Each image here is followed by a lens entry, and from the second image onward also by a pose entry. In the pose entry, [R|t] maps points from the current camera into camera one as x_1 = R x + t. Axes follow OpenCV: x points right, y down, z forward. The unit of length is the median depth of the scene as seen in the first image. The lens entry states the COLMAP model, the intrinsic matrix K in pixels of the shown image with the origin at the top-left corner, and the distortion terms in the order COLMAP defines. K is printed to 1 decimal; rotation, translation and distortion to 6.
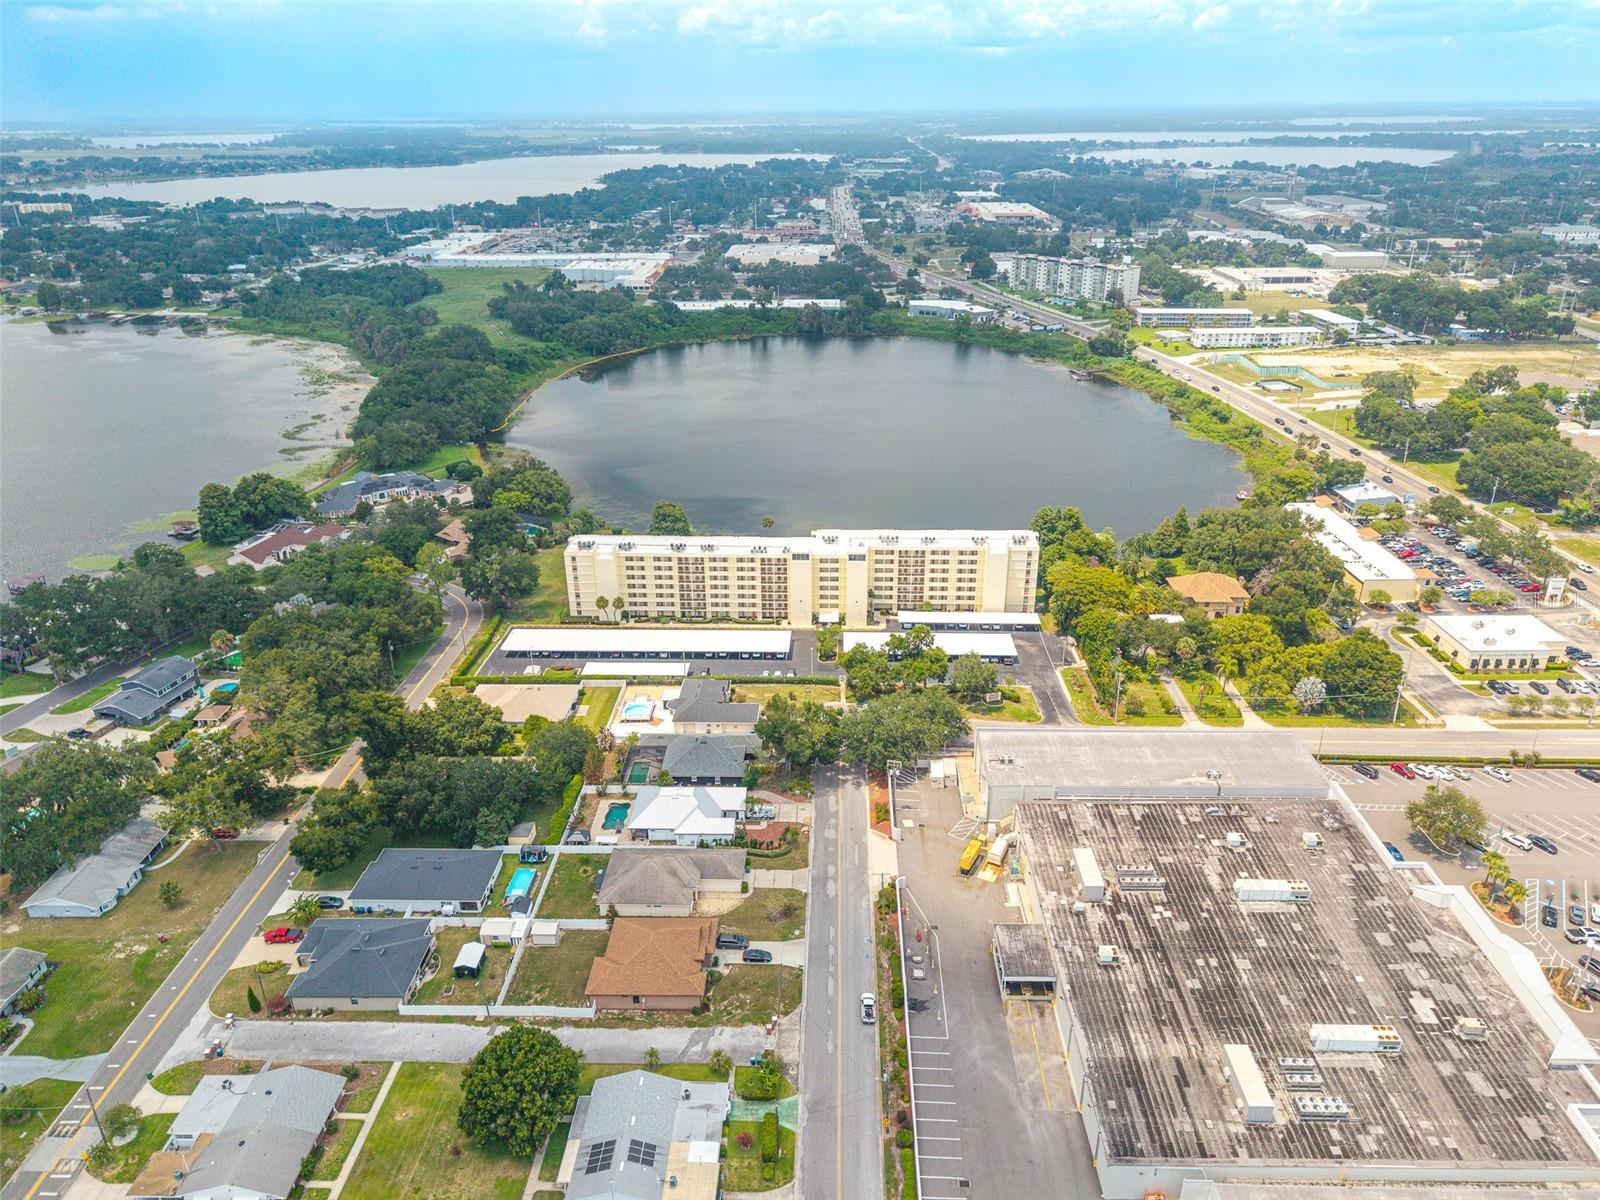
lens RADIAL K [[1082.9, 0, 802.4], [0, 1082.9, 610.1], [0, 0, 1]] dist [0.056080, -0.050804]
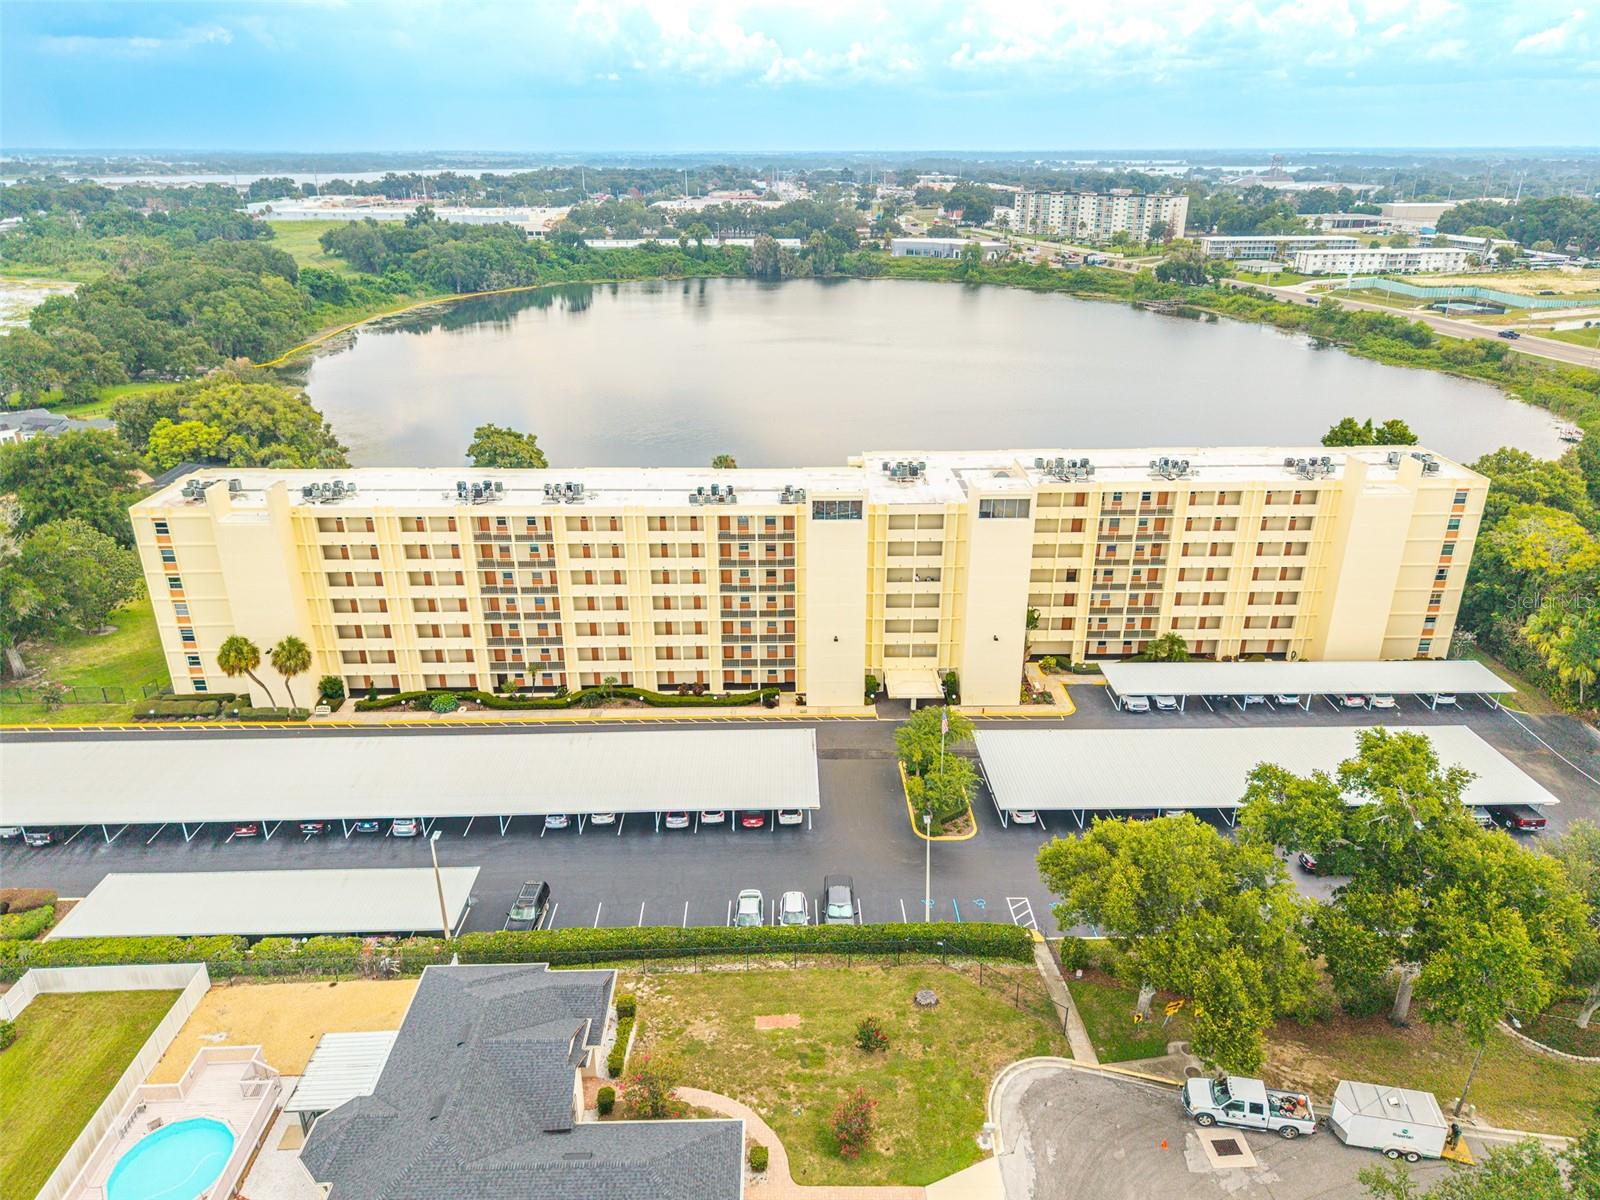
lens RADIAL K [[1082.9, 0, 795.0], [0, 1082.9, 598.9], [0, 0, 1]] dist [0.056080, -0.050804]
pose [[0.998500, -0.017449, 0.051896, -0.031986], [0.019667, 0.998900, -0.042556, -0.006763], [-0.051097, 0.043513, 0.997745, 0.644018]]
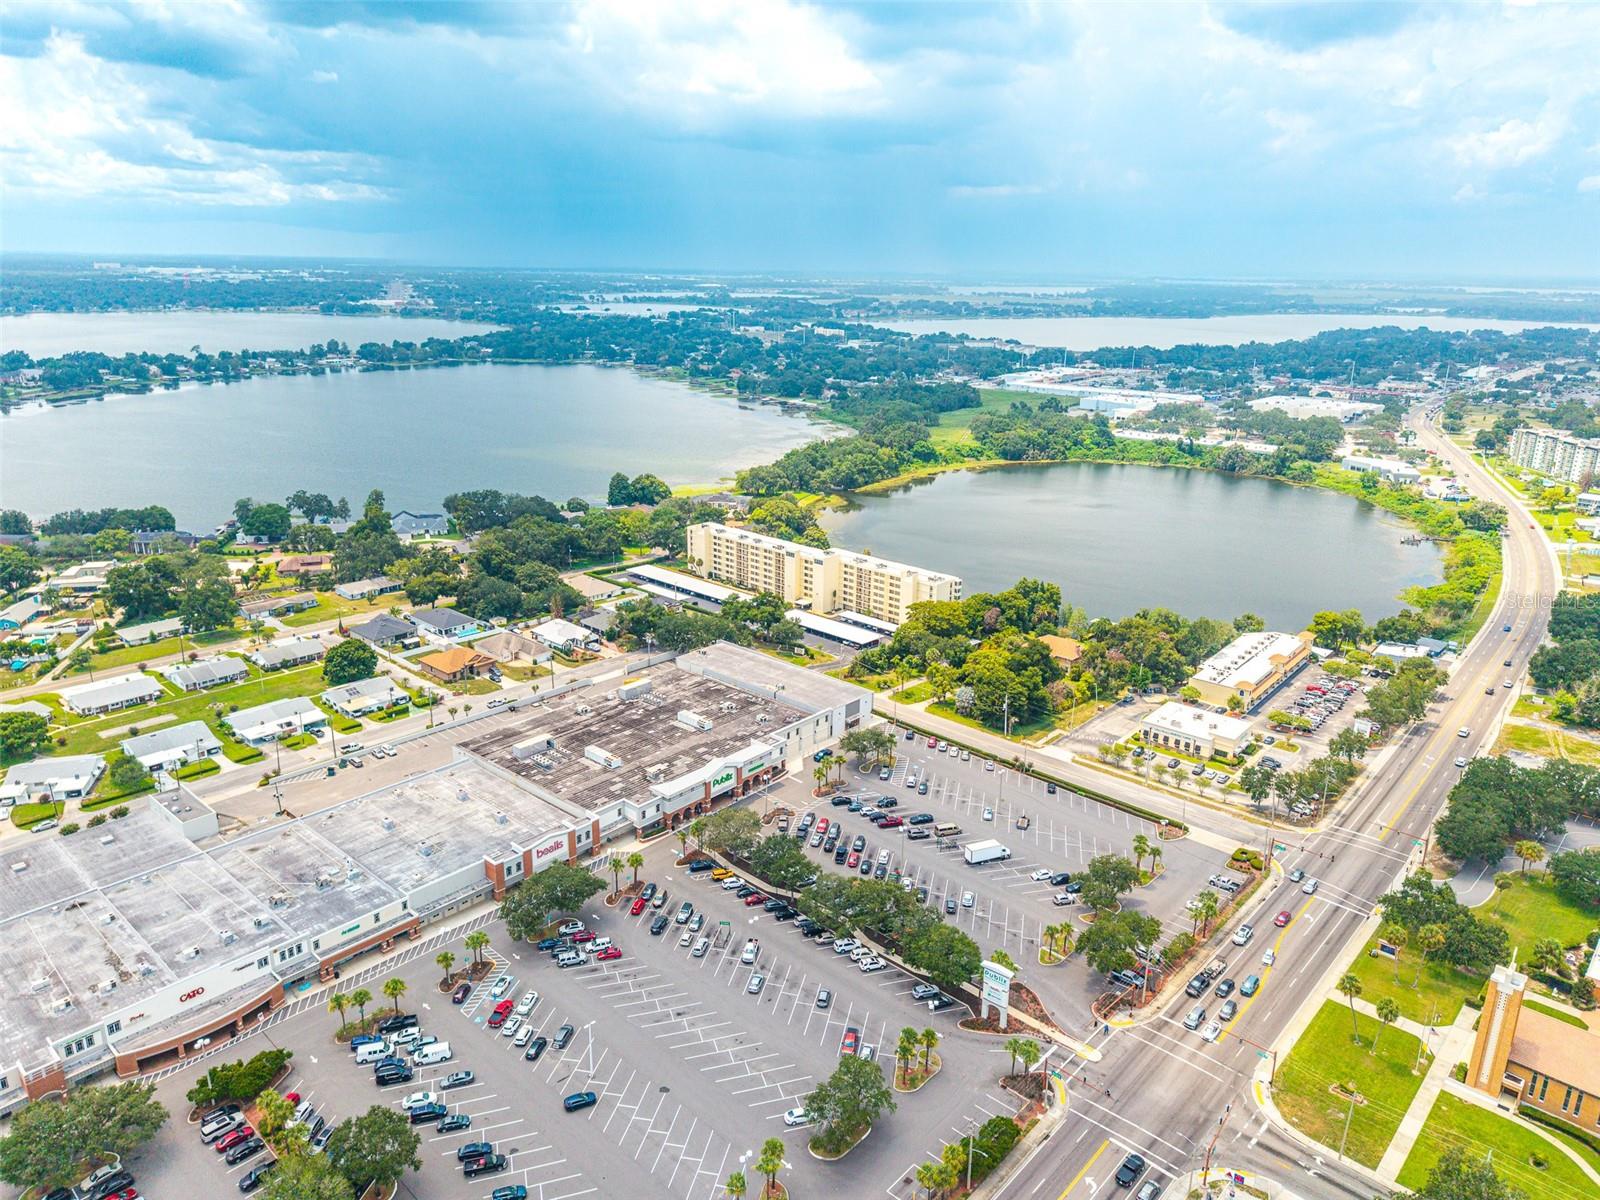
lens RADIAL K [[1082.9, 0, 793.0], [0, 1082.9, 591.0], [0, 0, 1]] dist [0.056080, -0.050804]
pose [[0.754049, 0.207639, -0.623135, 0.913553], [-0.293432, 0.955273, -0.036765, 0.050569], [0.587630, 0.210570, 0.781250, -0.141602]]
